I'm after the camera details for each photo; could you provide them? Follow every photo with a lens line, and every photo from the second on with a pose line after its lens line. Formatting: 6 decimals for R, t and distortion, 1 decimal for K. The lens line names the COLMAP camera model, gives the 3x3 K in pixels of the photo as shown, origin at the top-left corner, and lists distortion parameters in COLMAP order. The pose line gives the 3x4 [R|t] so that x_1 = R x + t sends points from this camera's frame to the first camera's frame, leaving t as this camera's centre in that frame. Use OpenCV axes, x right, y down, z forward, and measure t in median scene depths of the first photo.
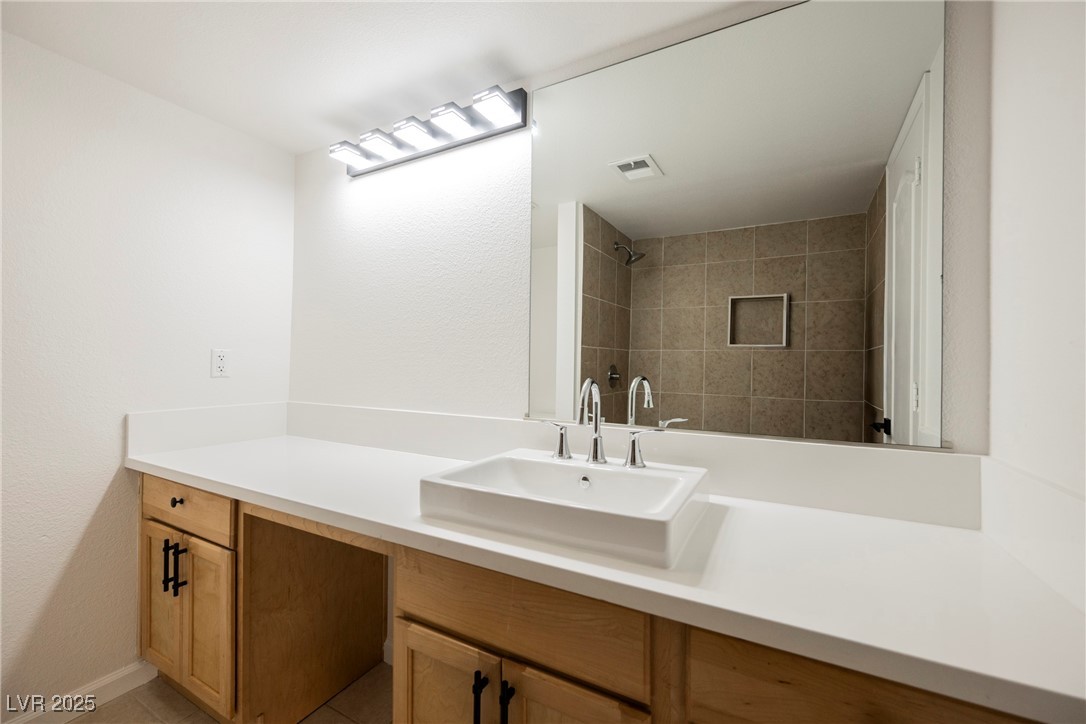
lens RADIAL K [[450.7, 0, 543.0], [0, 450.7, 362.0], [0, 0, 1]] dist [-0.000021, 0.000010]
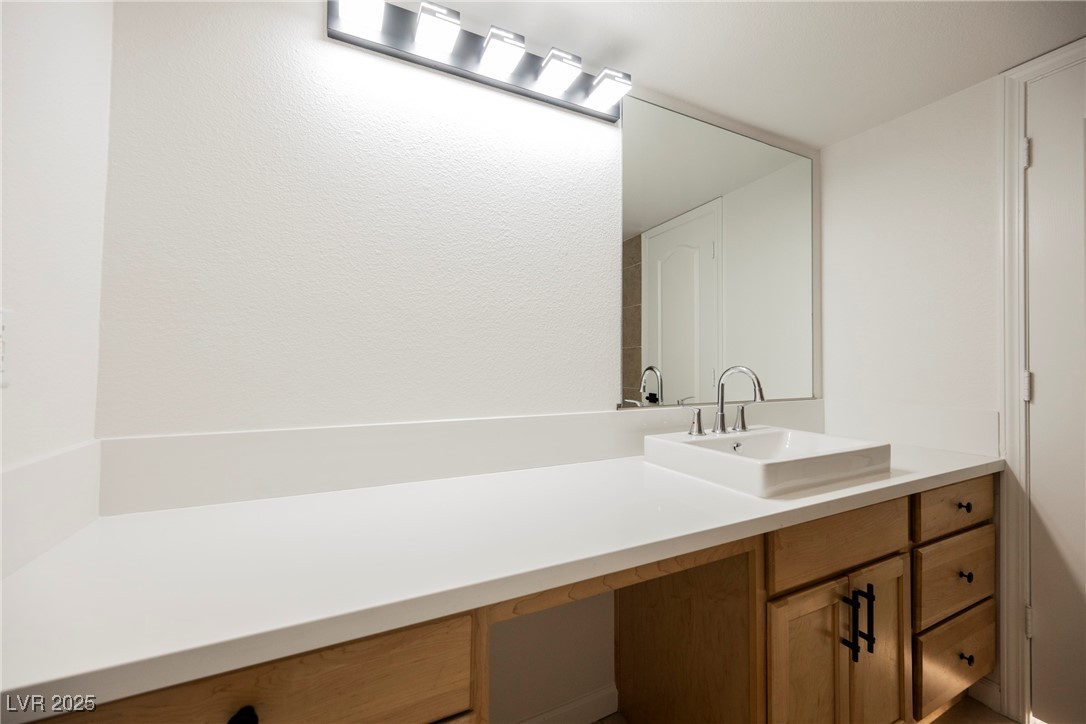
lens RADIAL K [[428.9, 0, 543.0], [0, 428.9, 362.0], [0, 0, 1]] dist [-0.001785, -0.000076]
pose [[0.570219, -0.000923, 0.821493, -1.215893], [0.001359, 0.999999, 0.000180, 0.023589], [-0.821492, 0.001014, 0.570219, 0.760434]]
